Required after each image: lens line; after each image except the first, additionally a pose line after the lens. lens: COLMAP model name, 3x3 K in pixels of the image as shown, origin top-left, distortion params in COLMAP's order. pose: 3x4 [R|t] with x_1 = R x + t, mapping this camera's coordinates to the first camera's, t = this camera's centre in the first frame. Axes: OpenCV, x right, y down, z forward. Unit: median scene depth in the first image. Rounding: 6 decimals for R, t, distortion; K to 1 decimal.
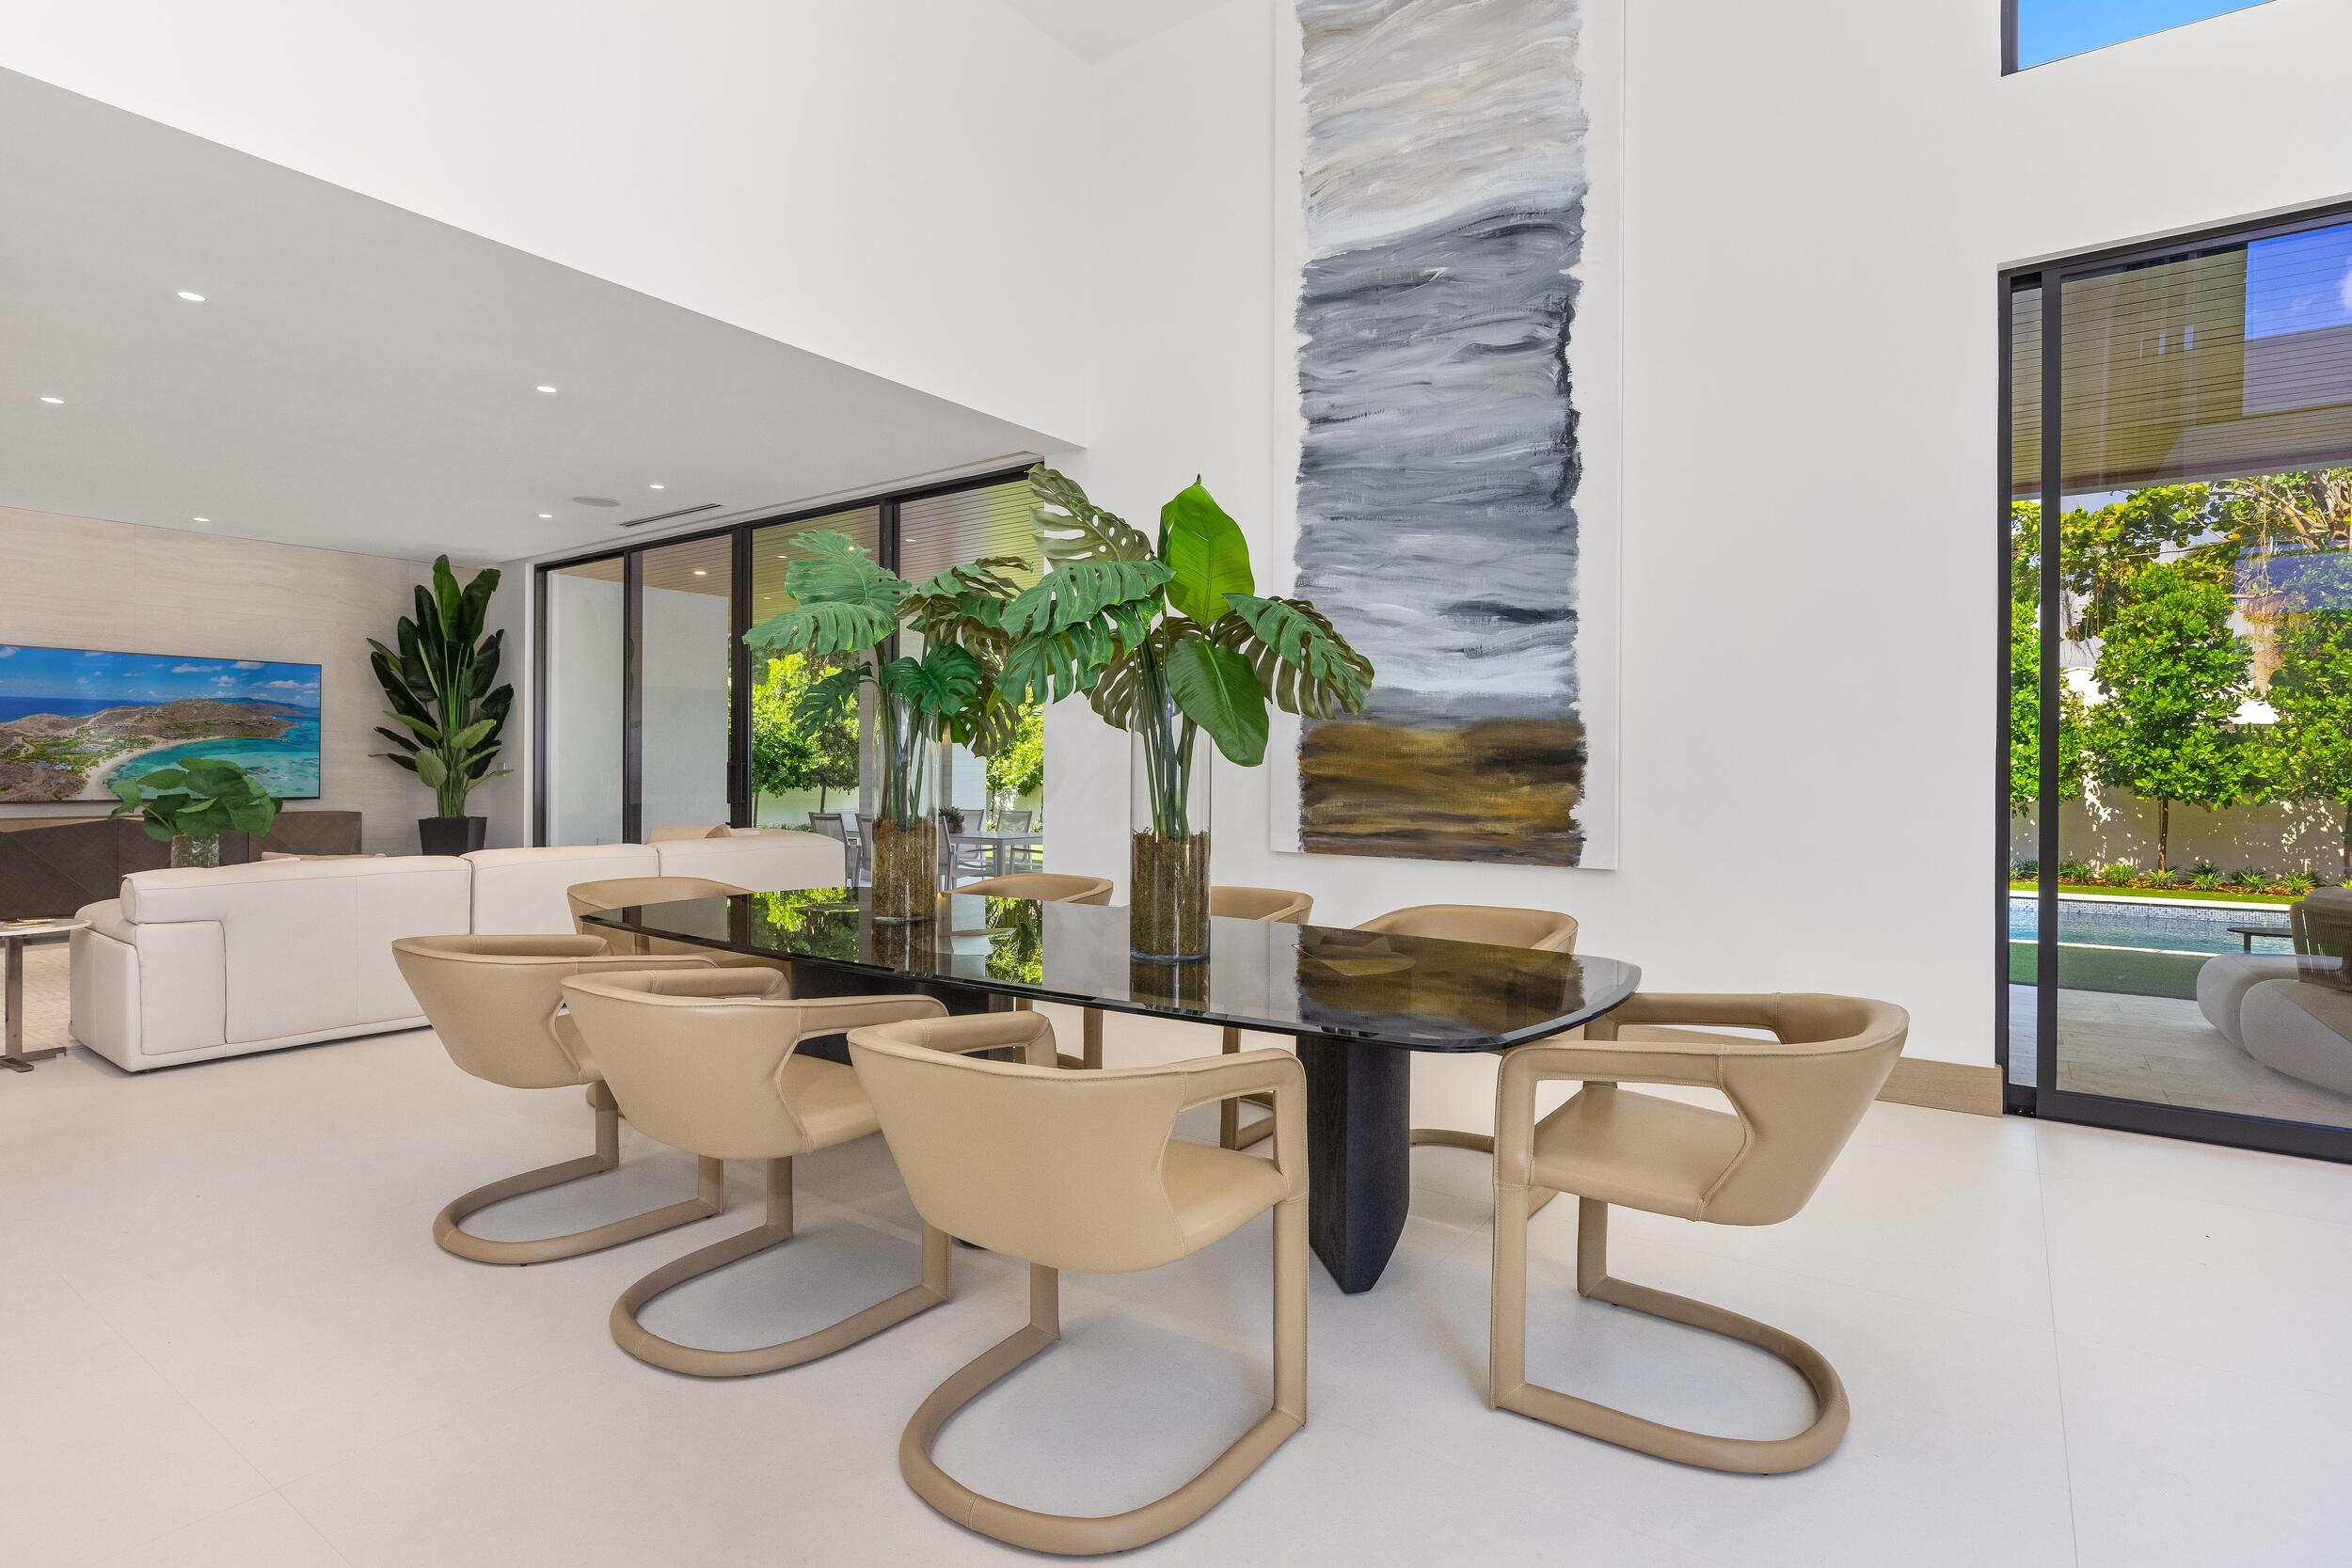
lens RADIAL K [[1160.7, 0, 1176.0], [0, 1160.7, 784.0], [0, 0, 1]] dist [-0.009492, 0.001407]
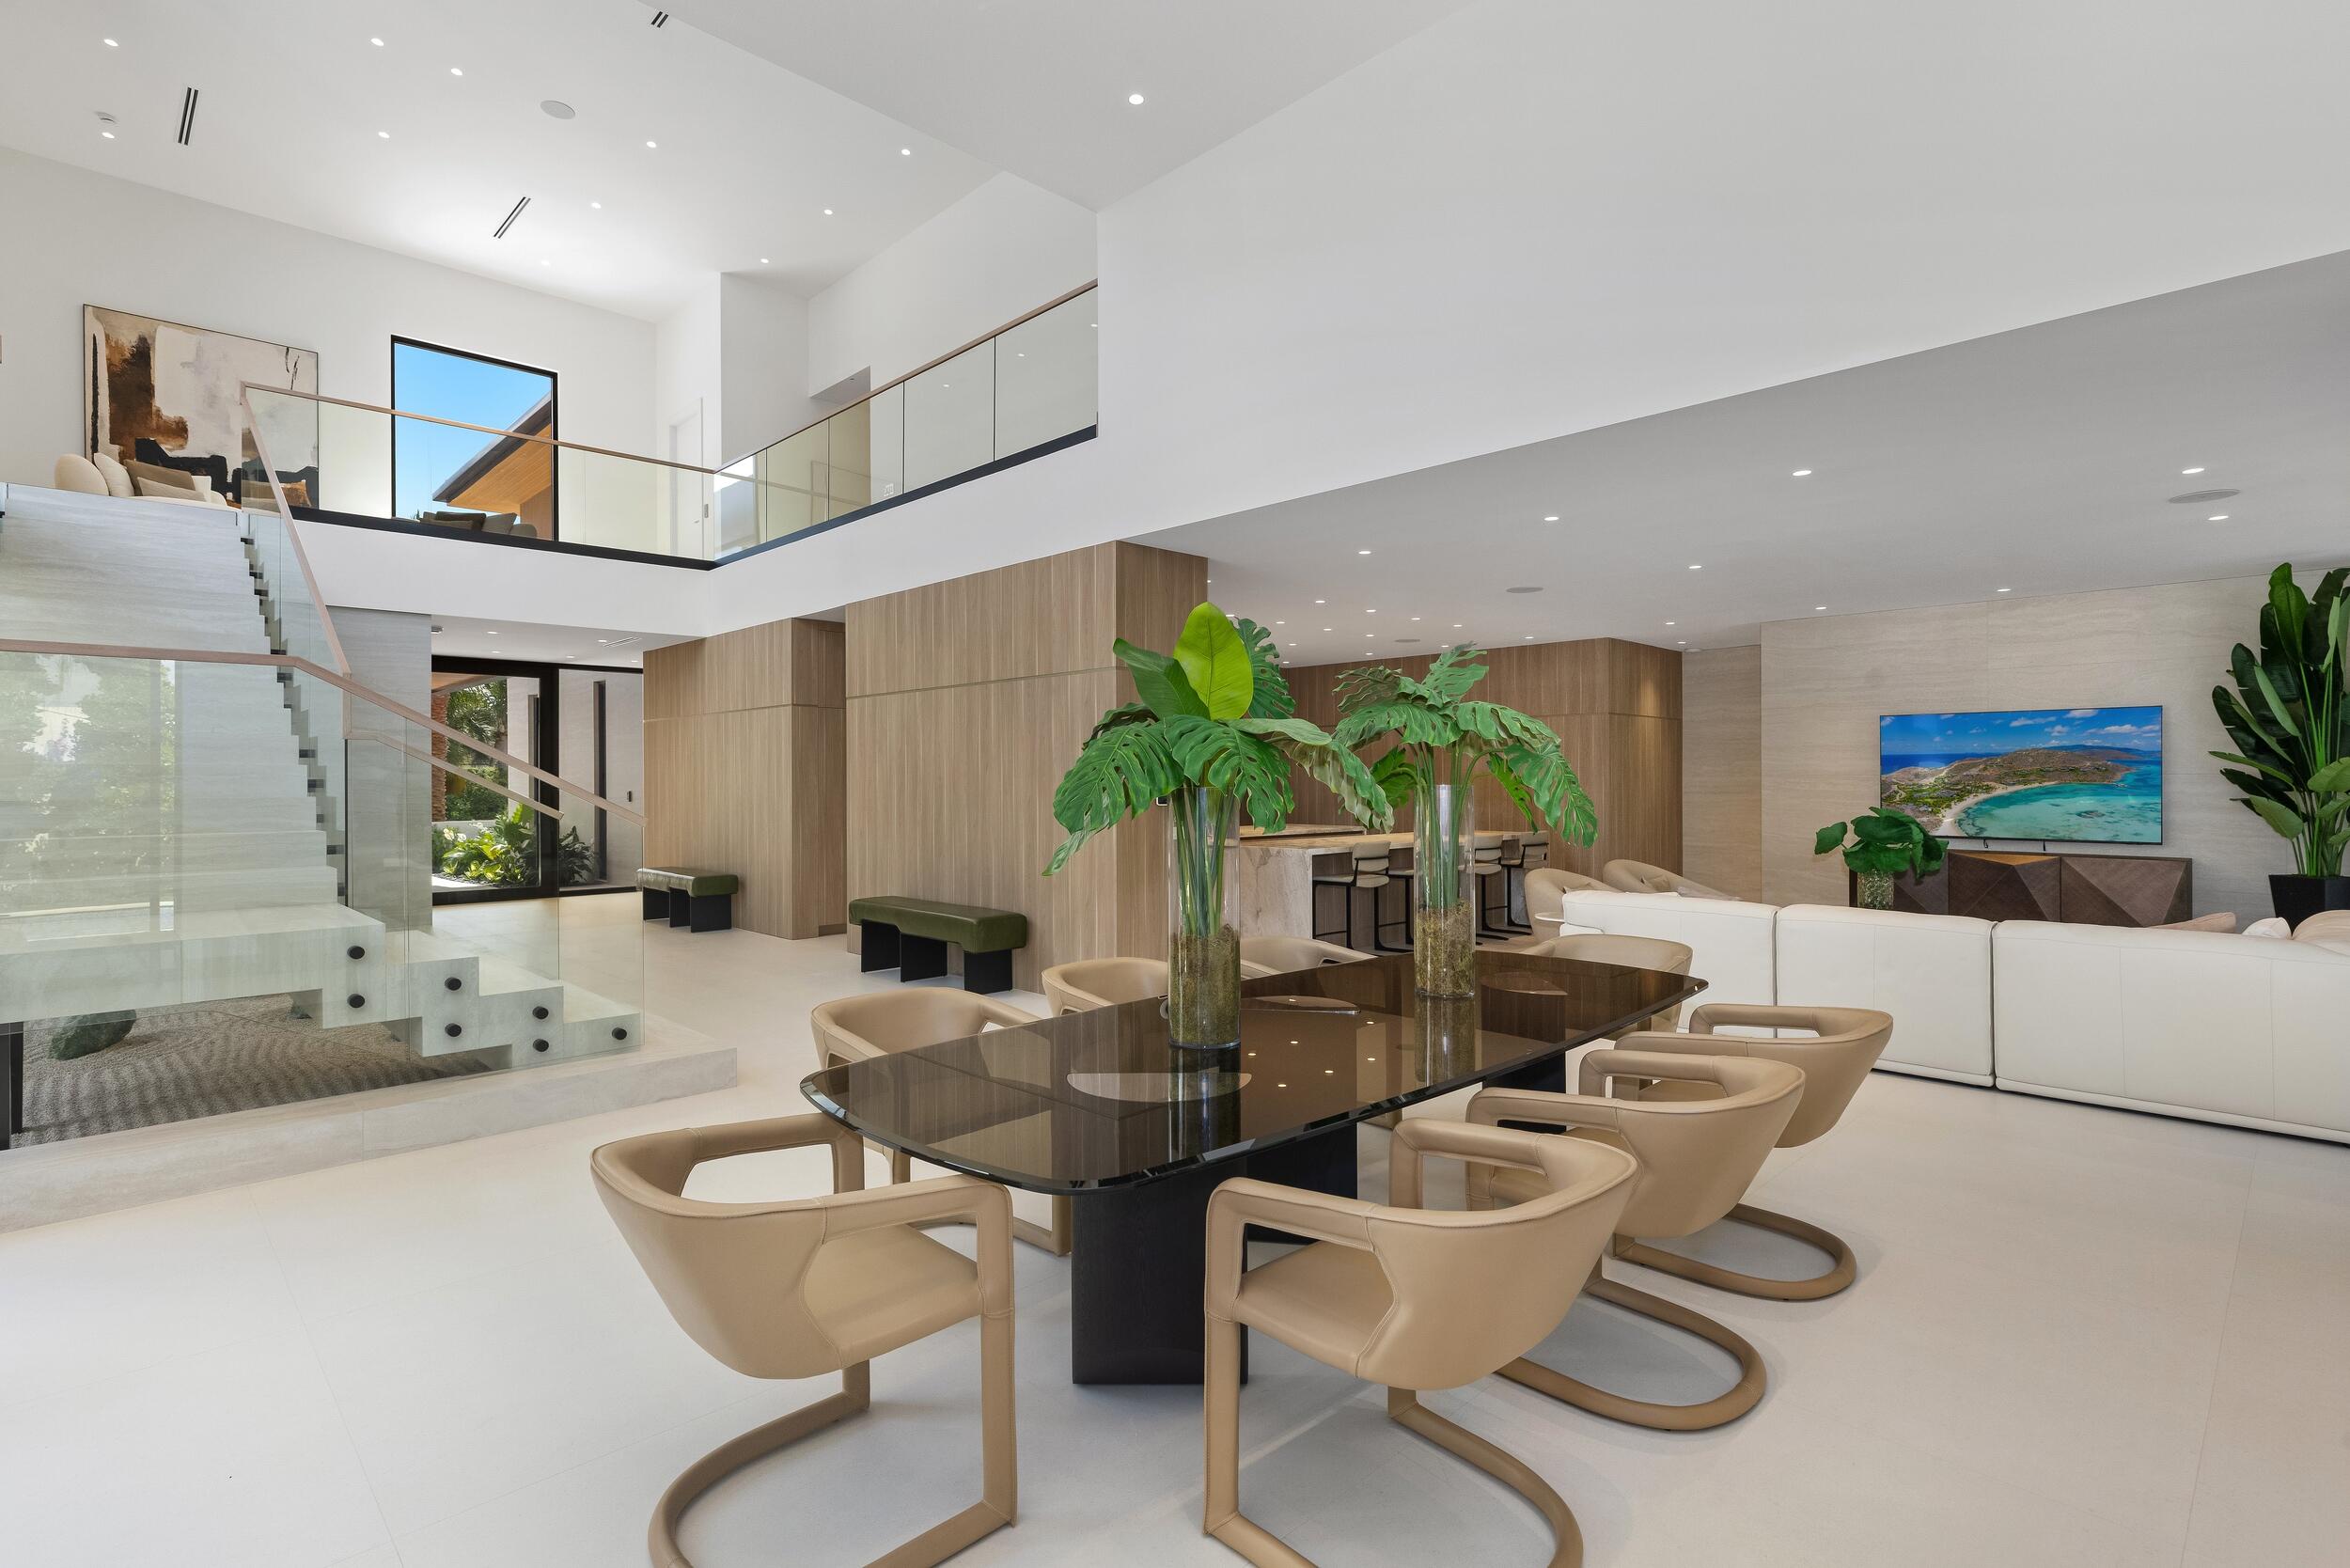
lens RADIAL K [[1100.2, 0, 1175.0], [0, 1100.2, 784.0], [0, 0, 1]] dist [0.019547, -0.000429]
pose [[-0.193075, 0.002997, -0.981179, 0.559375], [-0.010544, 0.999931, 0.005129, -0.057448], [0.981127, 0.011336, -0.193030, 0.628101]]
